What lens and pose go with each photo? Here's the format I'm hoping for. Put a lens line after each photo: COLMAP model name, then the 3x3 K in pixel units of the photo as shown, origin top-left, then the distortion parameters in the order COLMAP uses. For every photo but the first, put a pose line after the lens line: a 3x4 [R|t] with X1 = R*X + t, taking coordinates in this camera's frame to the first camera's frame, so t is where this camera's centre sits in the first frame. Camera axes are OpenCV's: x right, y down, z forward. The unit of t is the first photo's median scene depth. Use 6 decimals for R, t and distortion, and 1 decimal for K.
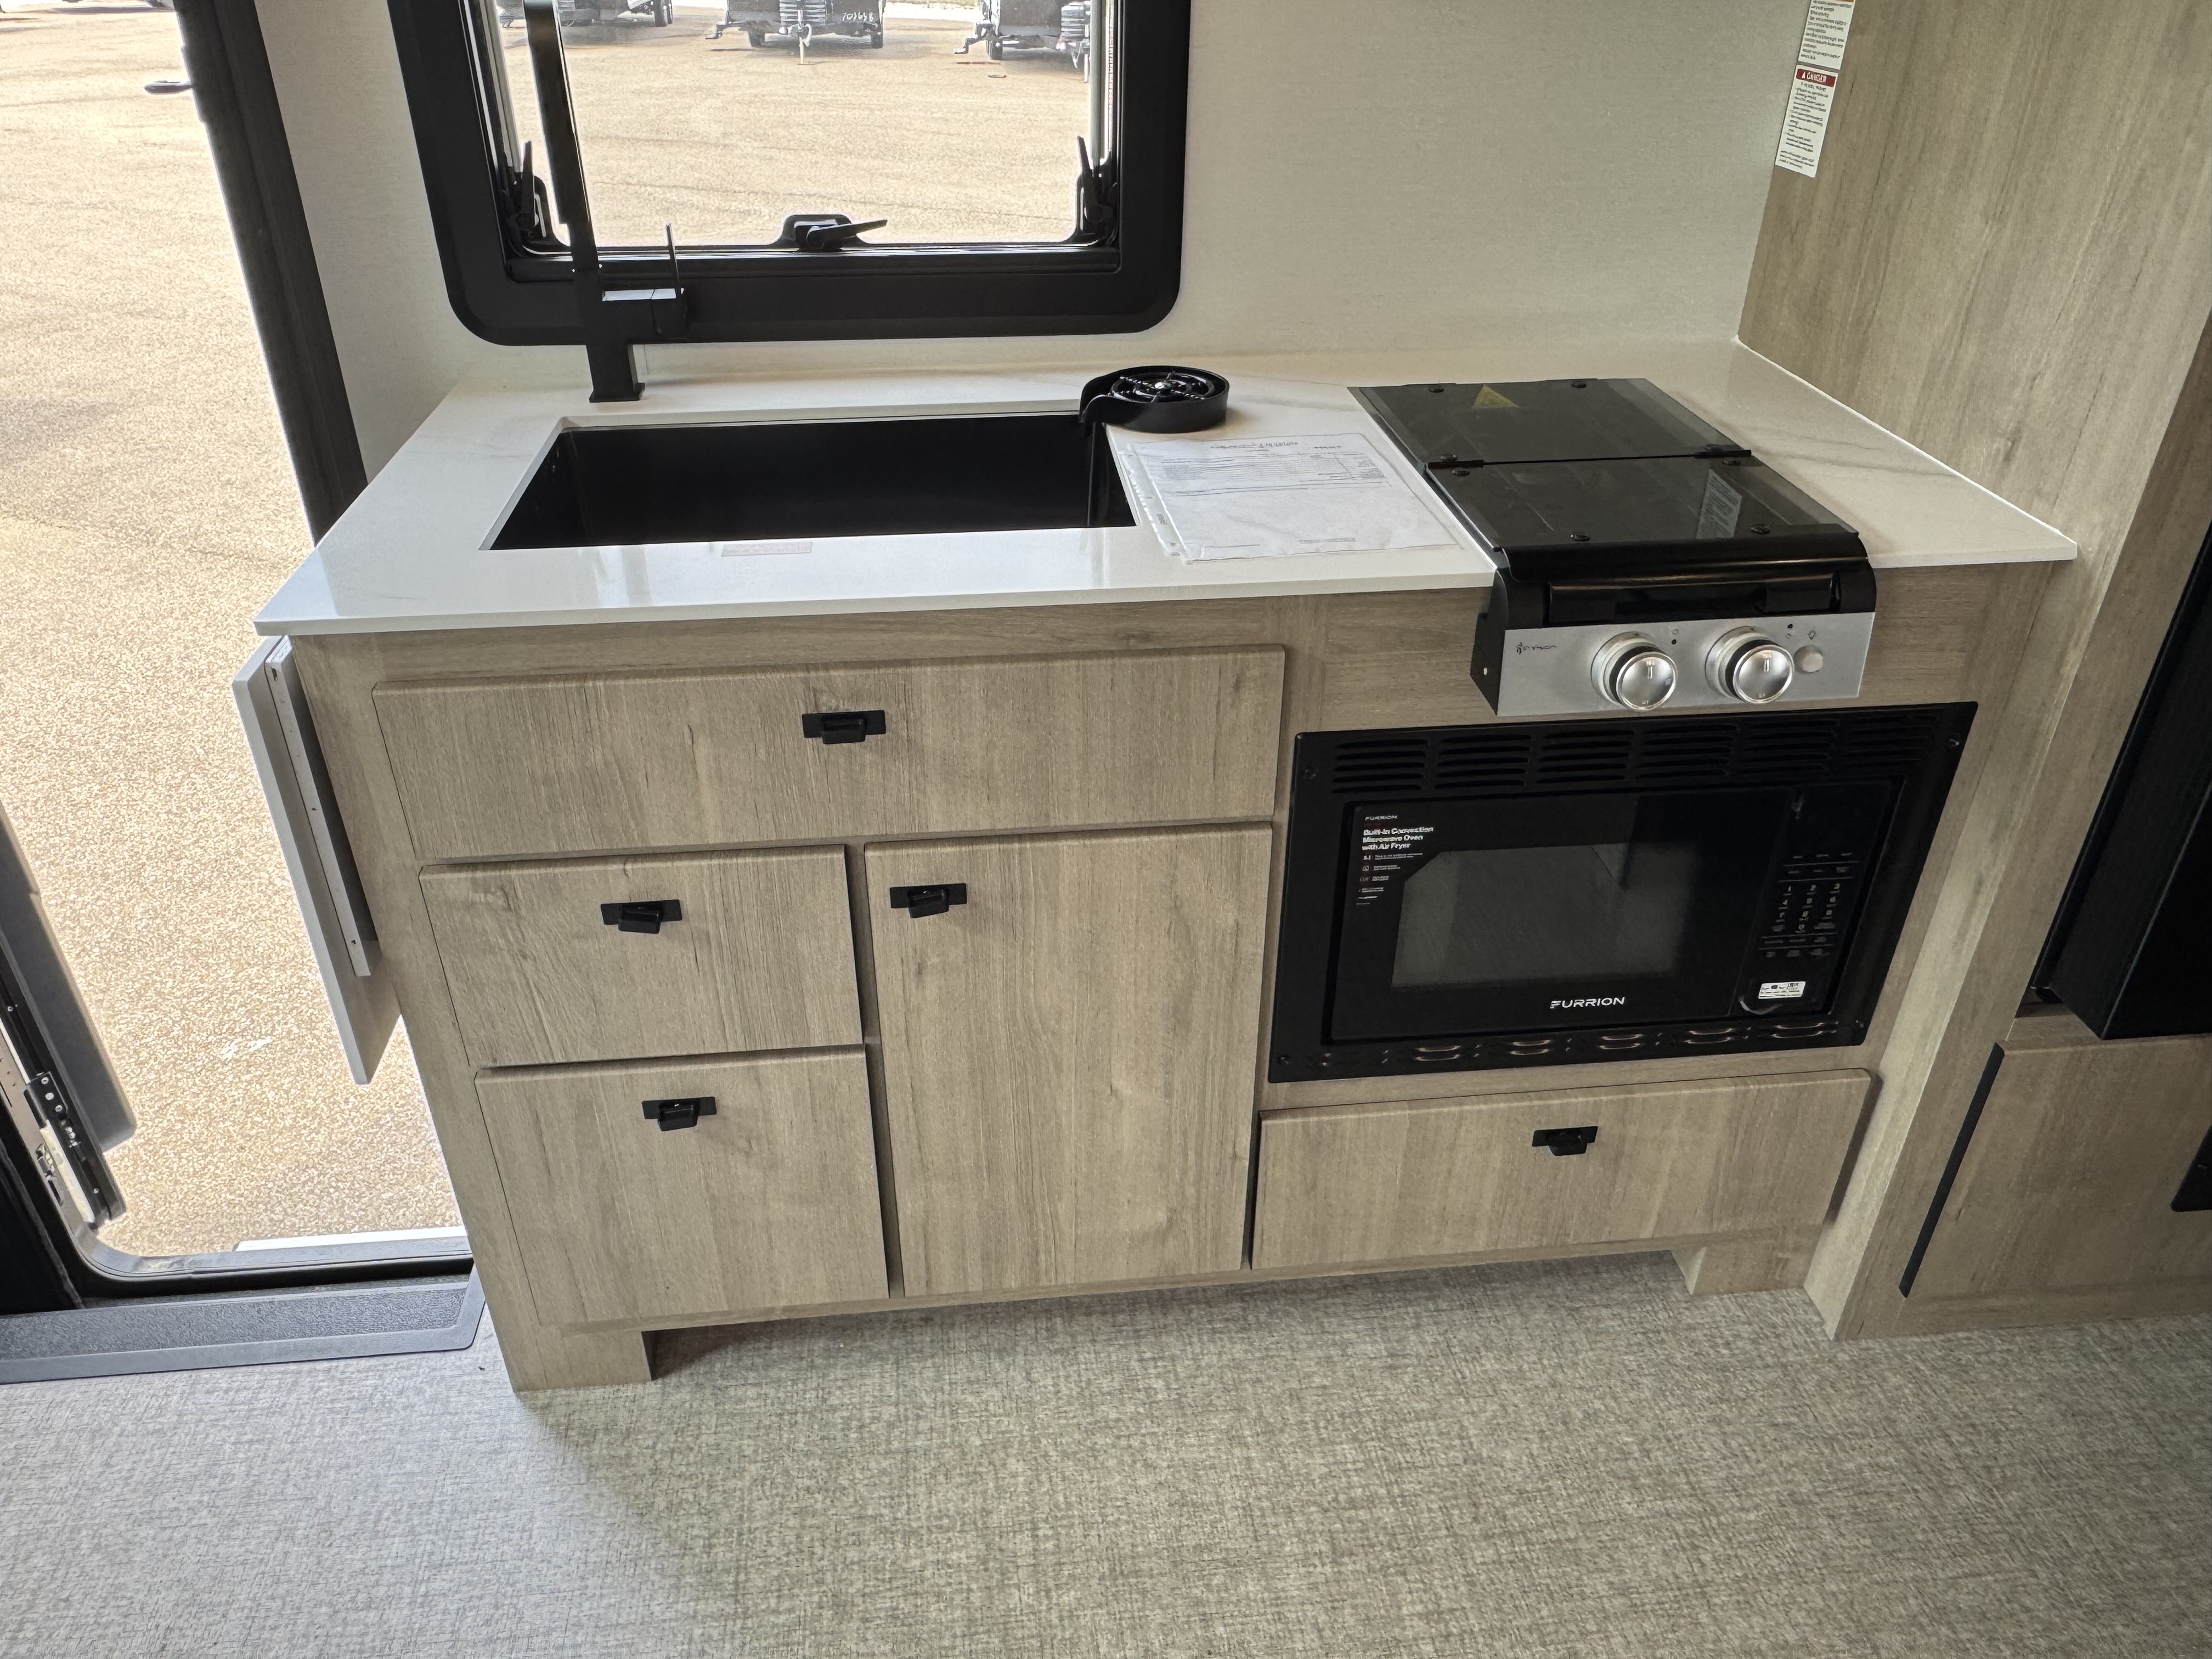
lens RADIAL K [[1579.1, 0, 1095.7], [0, 1579.1, 820.0], [0, 0, 1]] dist [-0.001921, 0.004348]
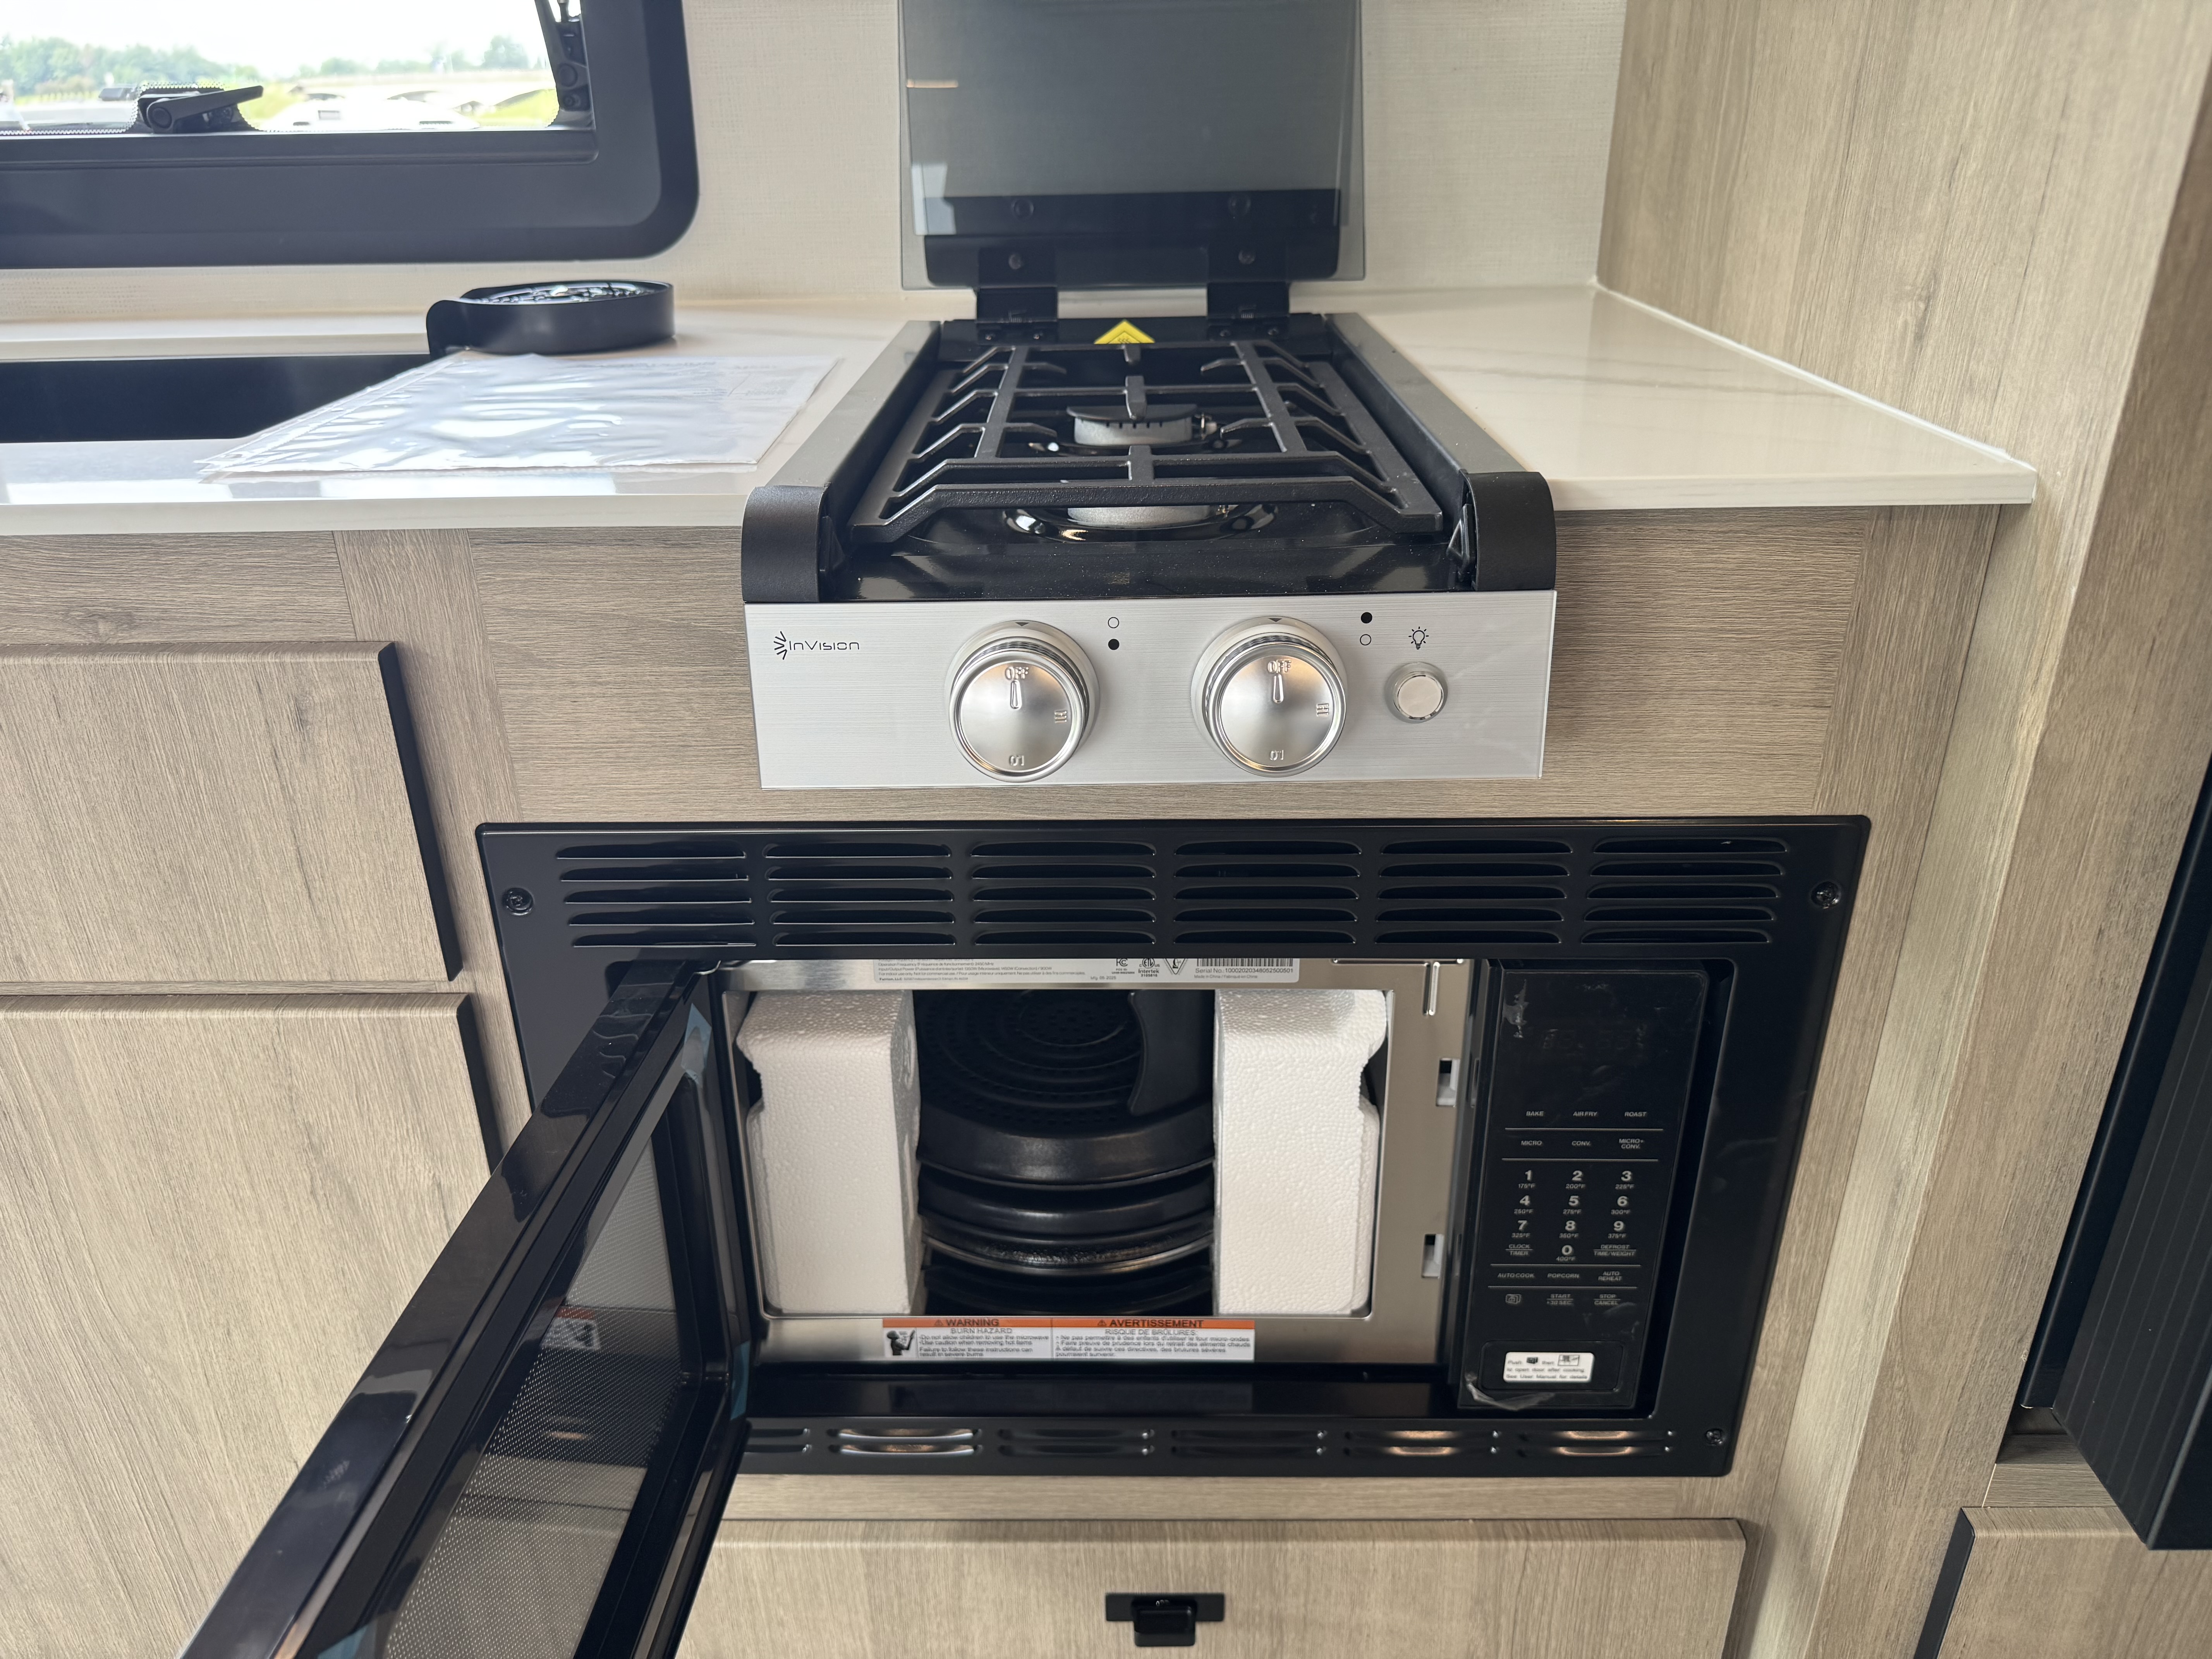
lens RADIAL K [[1579.1, 0, 1125.0], [0, 1579.1, 841.9], [0, 0, 1]] dist [-0.001921, 0.004348]
pose [[0.993368, 0.035378, -0.109399, 0.334506], [-0.047638, 0.992614, -0.111571, -0.000897], [0.104644, 0.116042, 0.987717, 0.428304]]
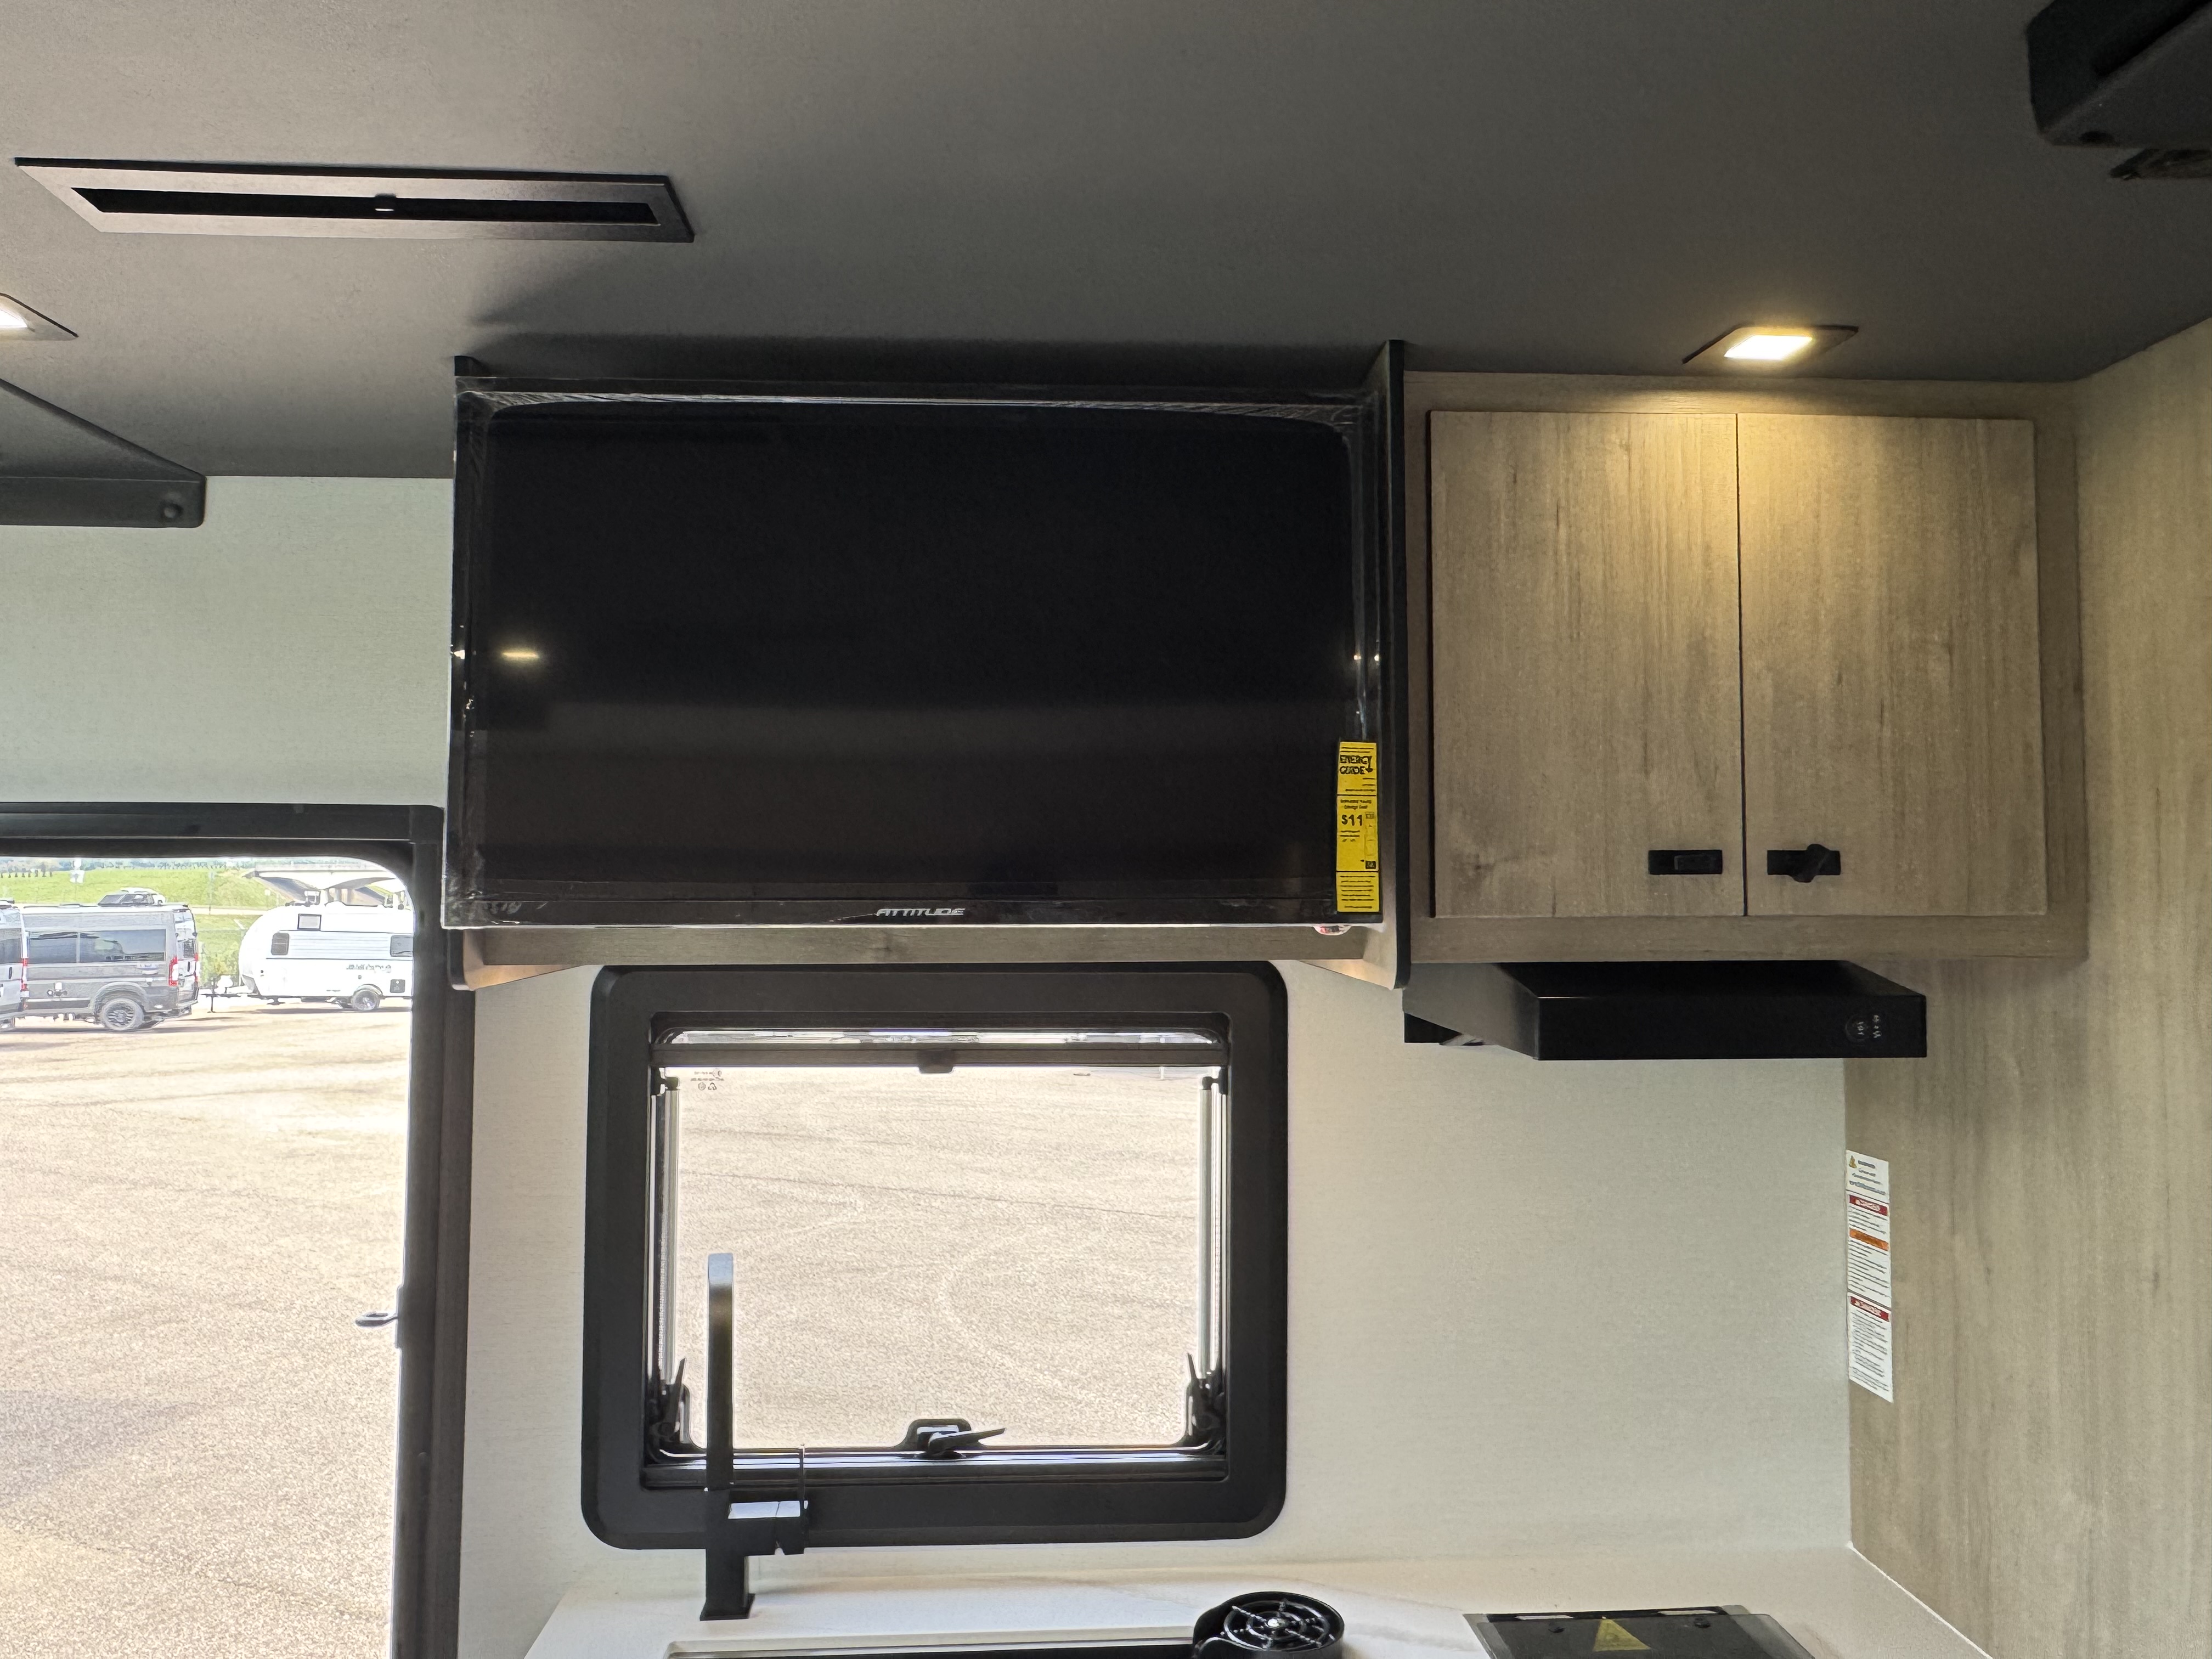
lens RADIAL K [[1579.1, 0, 1108.5], [0, 1579.1, 808.9], [0, 0, 1]] dist [-0.001921, 0.004348]
pose [[0.999290, -0.001617, -0.037635, -0.024743], [-0.019654, 0.829941, -0.557505, -0.143741], [0.032136, 0.557849, 0.829320, -0.107872]]
